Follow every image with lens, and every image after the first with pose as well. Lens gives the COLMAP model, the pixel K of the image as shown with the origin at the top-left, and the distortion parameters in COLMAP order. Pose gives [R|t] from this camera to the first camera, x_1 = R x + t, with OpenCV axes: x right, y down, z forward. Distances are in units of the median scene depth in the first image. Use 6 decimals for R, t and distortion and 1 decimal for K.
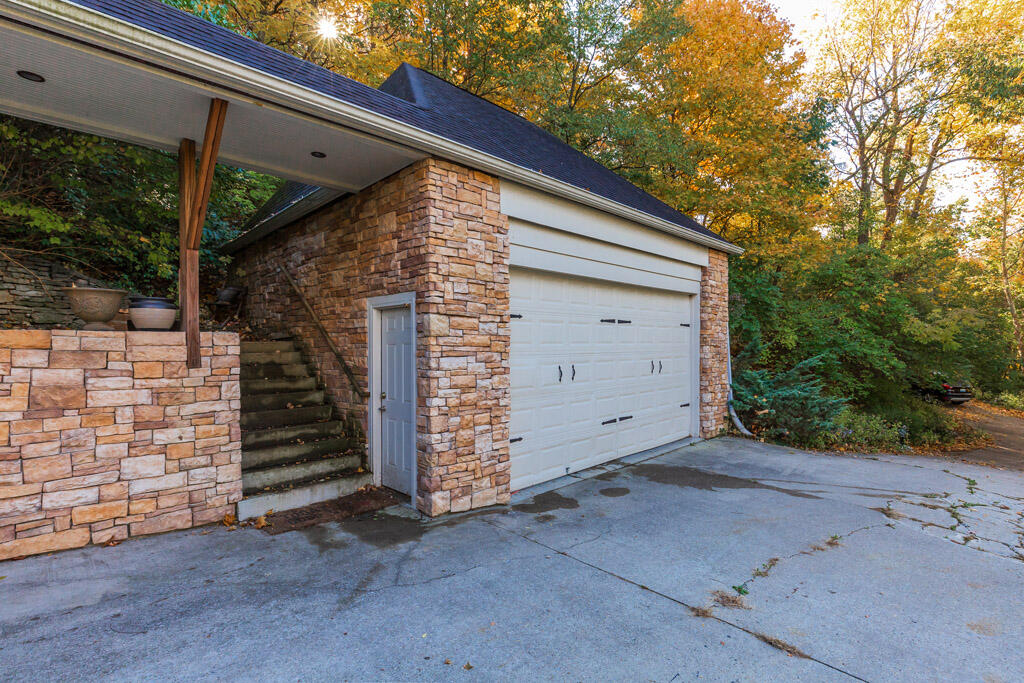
lens RADIAL K [[475.0, 0, 512.0], [0, 475.0, 341.5], [0, 0, 1]] dist [0.001128, 0.000259]
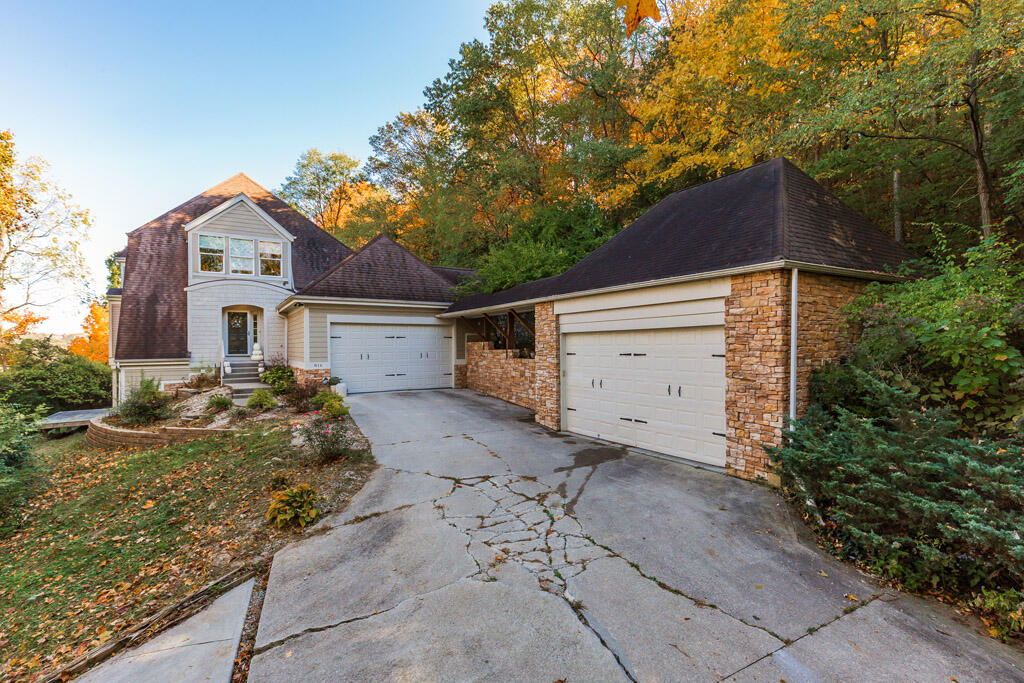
lens RADIAL K [[475.0, 0, 512.0], [0, 475.0, 341.5], [0, 0, 1]] dist [0.001128, 0.000259]
pose [[-0.226836, -0.004008, -0.973925, 2.347026], [0.014599, 0.999865, -0.007515, -0.104094], [0.973823, -0.015923, -0.226747, 1.284775]]
